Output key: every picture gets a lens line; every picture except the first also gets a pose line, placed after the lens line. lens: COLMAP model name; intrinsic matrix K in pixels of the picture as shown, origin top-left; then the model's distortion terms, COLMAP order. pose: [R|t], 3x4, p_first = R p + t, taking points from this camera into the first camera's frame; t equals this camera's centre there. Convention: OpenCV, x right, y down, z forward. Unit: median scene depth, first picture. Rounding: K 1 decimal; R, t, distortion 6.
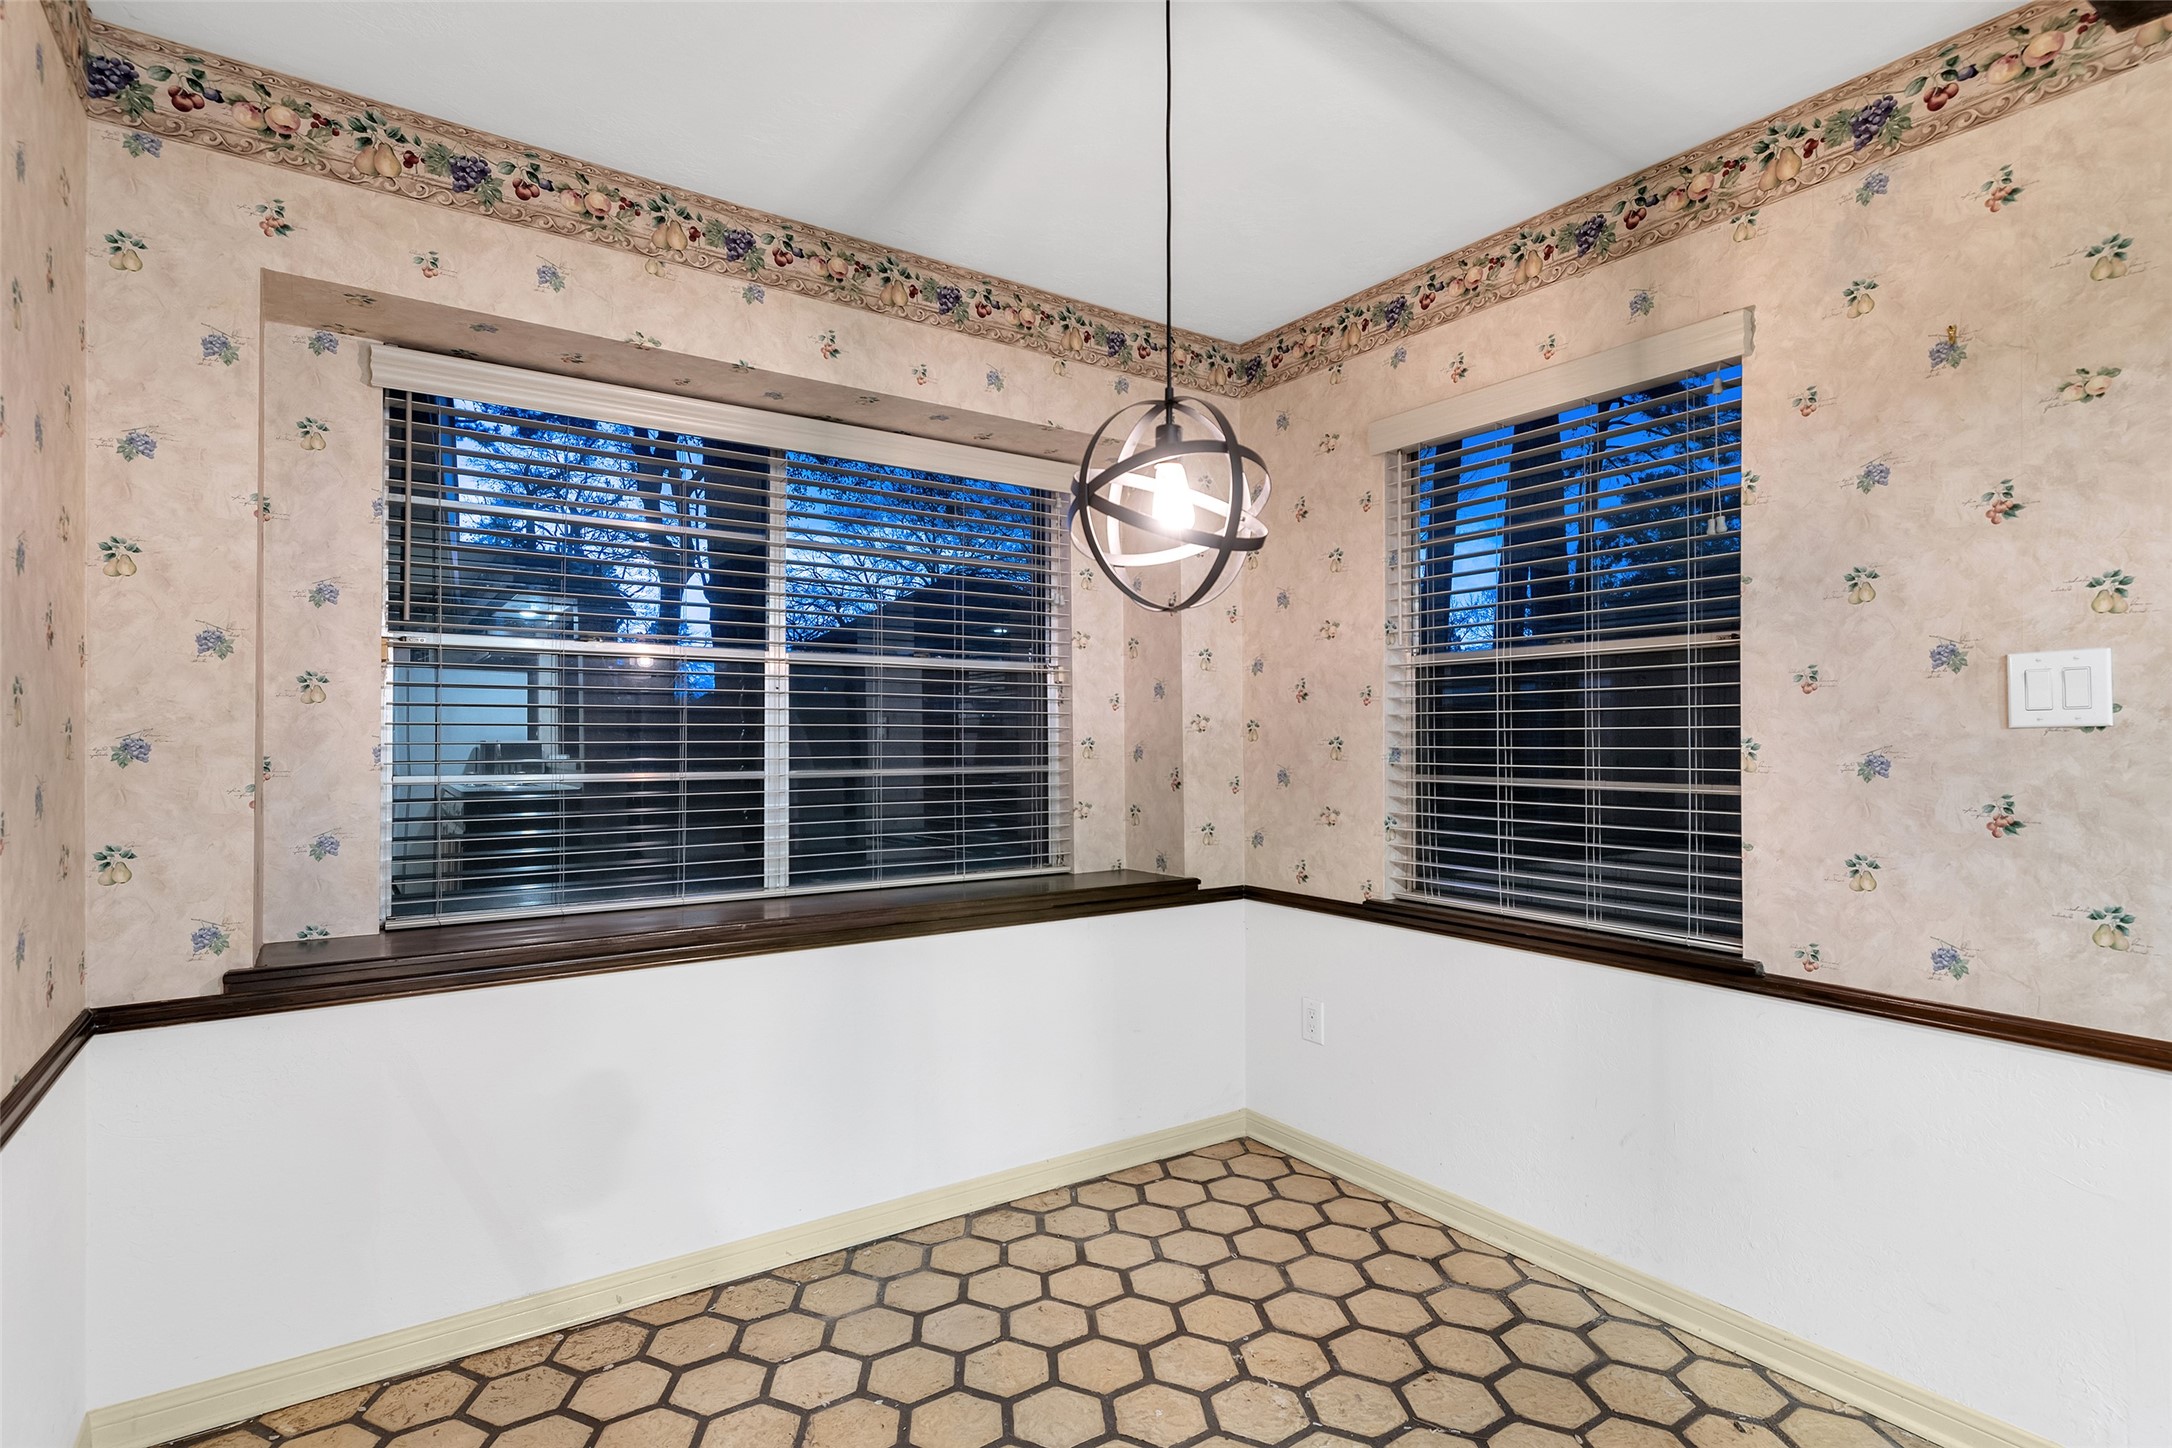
lens RADIAL K [[1073.7, 0, 1081.5], [0, 1073.7, 725.9], [0, 0, 1]] dist [0.000083, 0.000930]
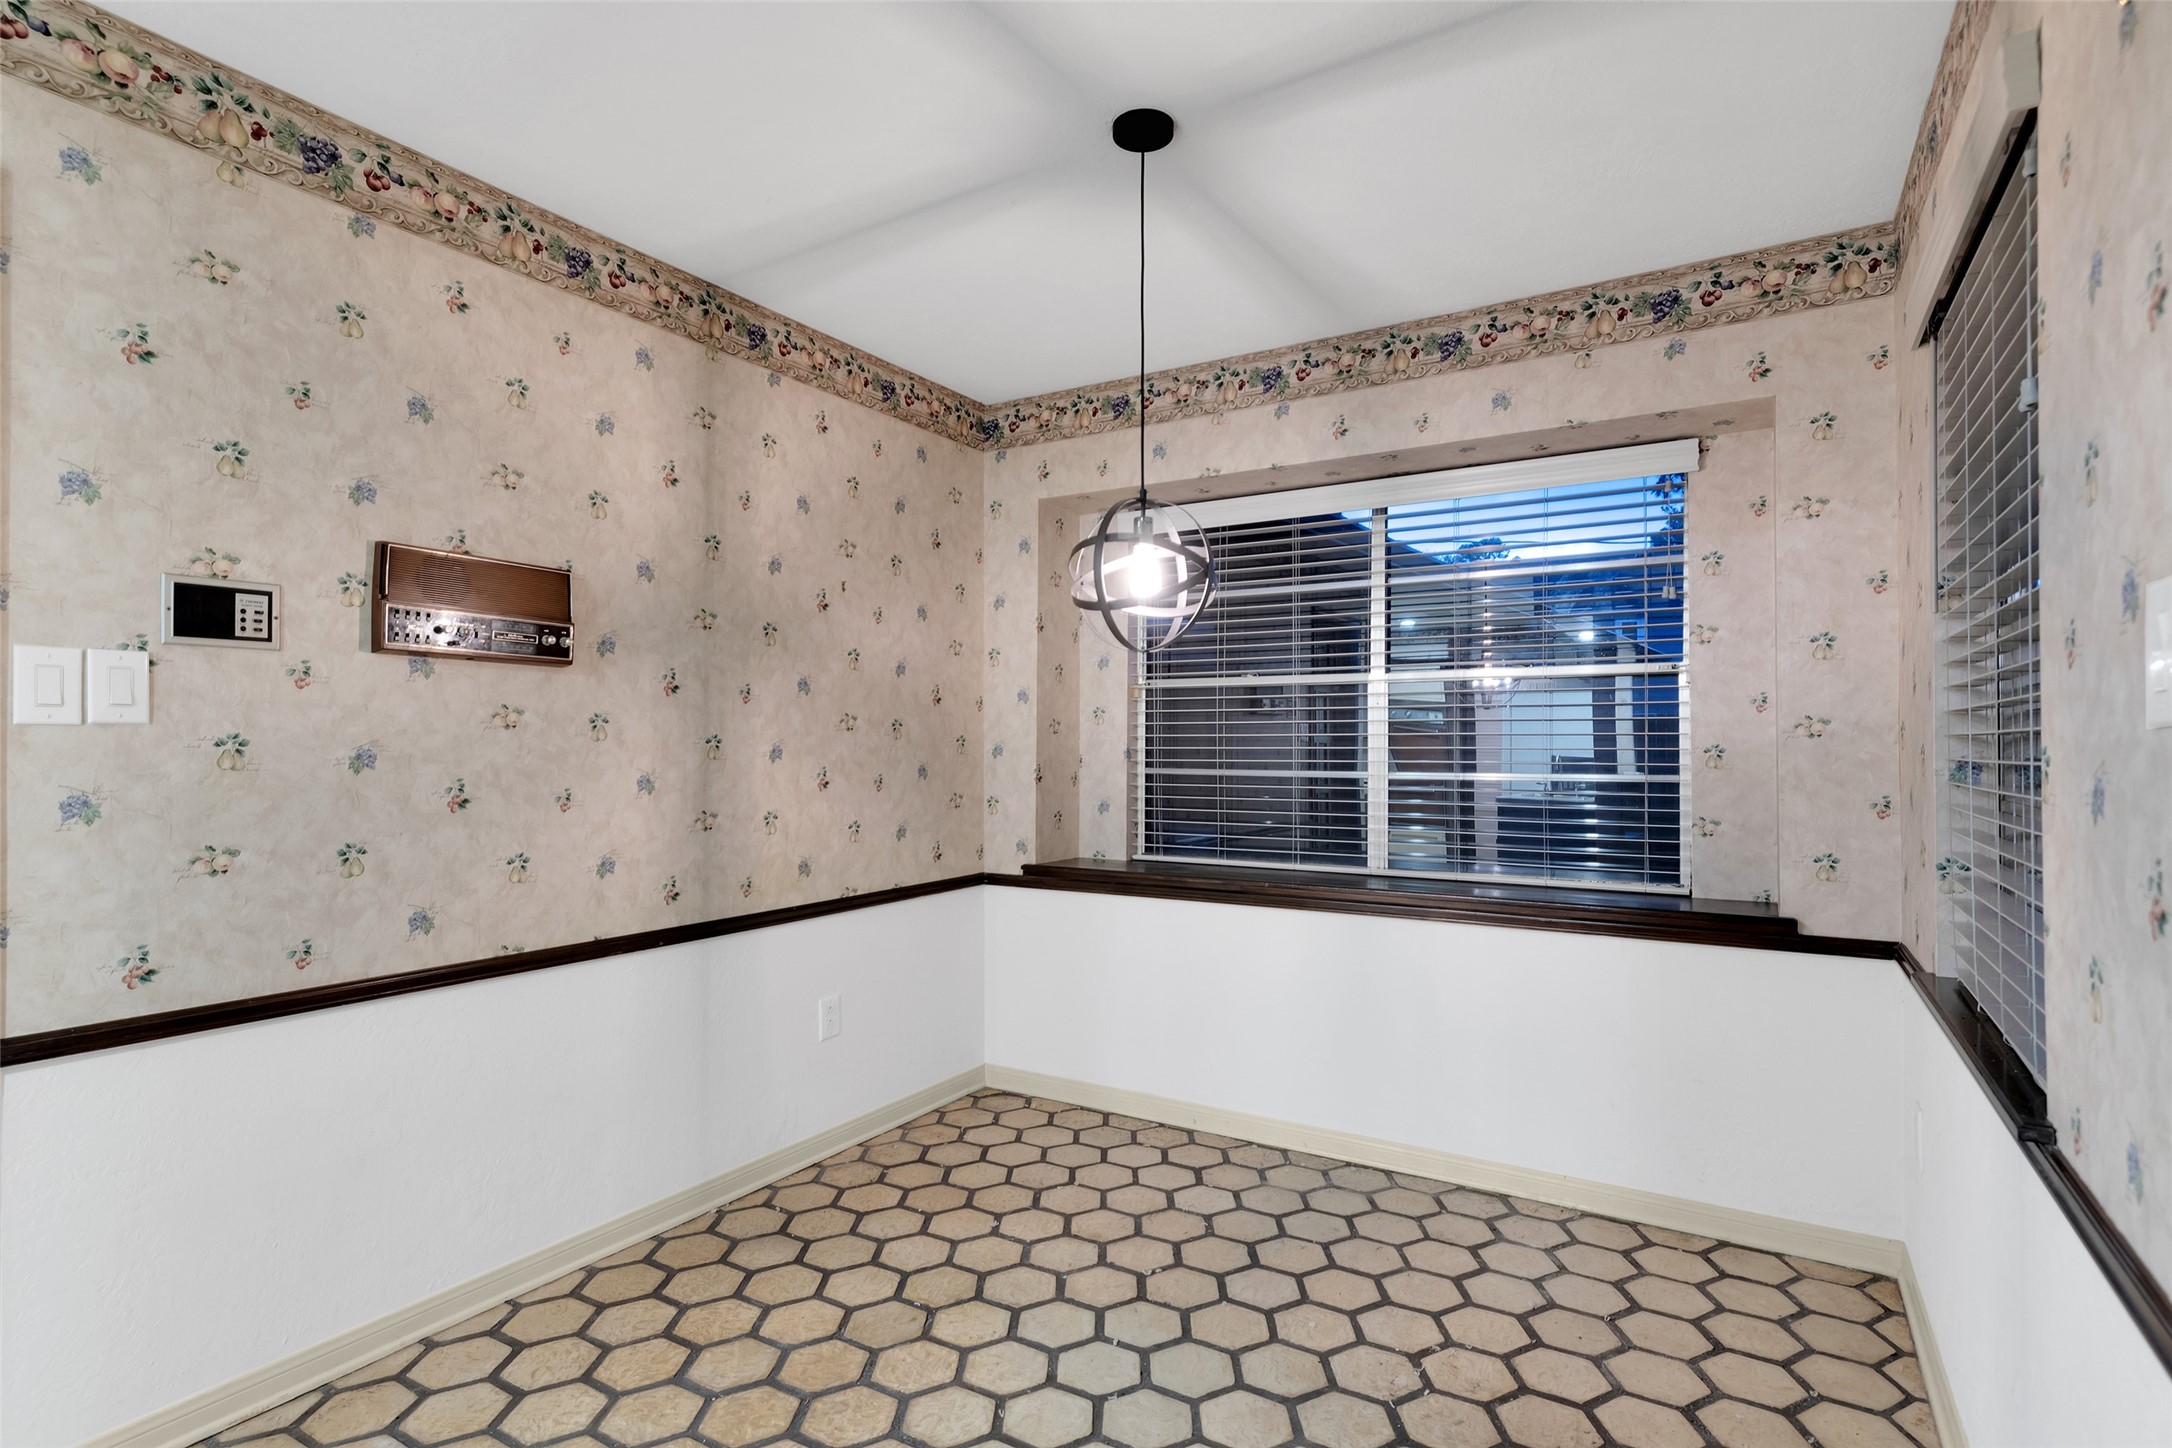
lens RADIAL K [[1073.7, 0, 1082.8], [0, 1073.7, 732.2], [0, 0, 1]] dist [0.000083, 0.000930]
pose [[0.400578, -0.014328, -0.916151, 0.813132], [0.006257, 0.999897, -0.012902, 0.011752], [0.916241, -0.000564, 0.400627, 0.242425]]
